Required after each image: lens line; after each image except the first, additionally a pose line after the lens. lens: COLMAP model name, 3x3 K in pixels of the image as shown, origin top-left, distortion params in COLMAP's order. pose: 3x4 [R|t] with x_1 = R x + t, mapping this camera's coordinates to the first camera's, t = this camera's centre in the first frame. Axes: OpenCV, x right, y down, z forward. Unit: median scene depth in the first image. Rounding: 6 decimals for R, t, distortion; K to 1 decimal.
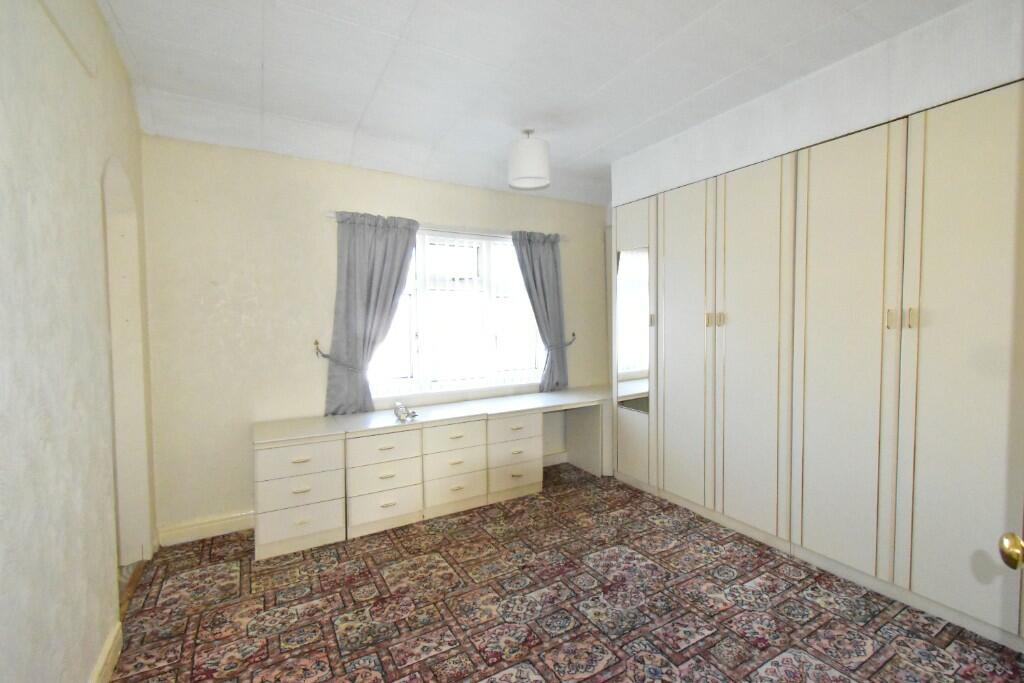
lens RADIAL K [[446.6, 0, 519.1], [0, 446.6, 337.4], [0, 0, 1]] dist [0.000098, 0.000121]
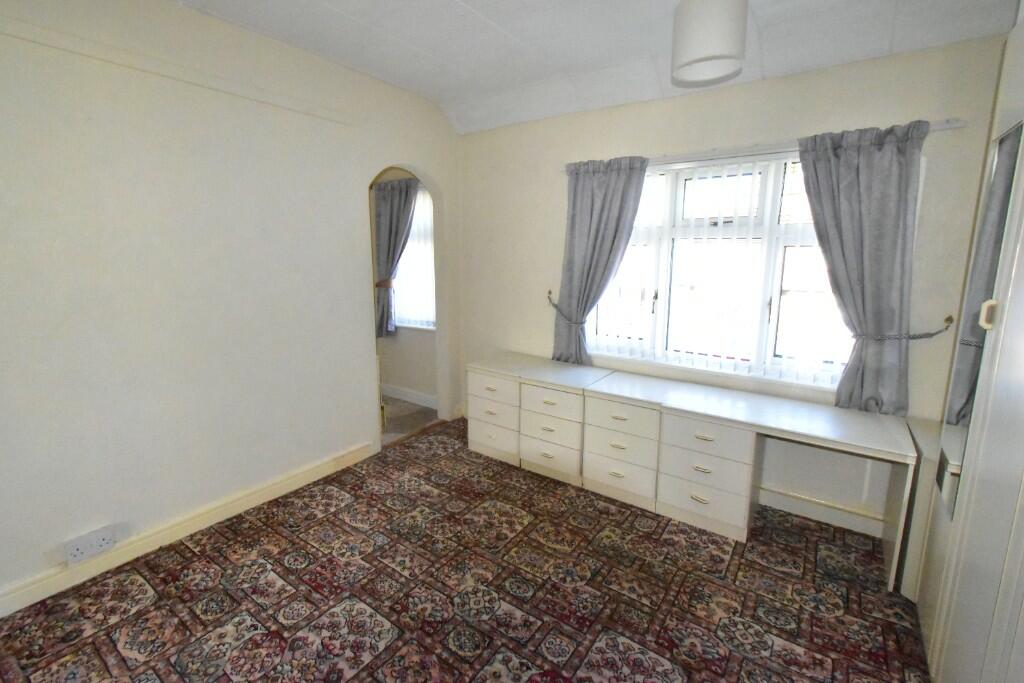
lens RADIAL K [[446.6, 0, 519.6], [0, 446.6, 334.3], [0, 0, 1]] dist [0.000098, 0.000121]
pose [[0.414196, 0.177845, -0.892644, 0.517736], [-0.049480, 0.983674, 0.173022, -0.073852], [0.908842, -0.027497, 0.416233, 0.475045]]
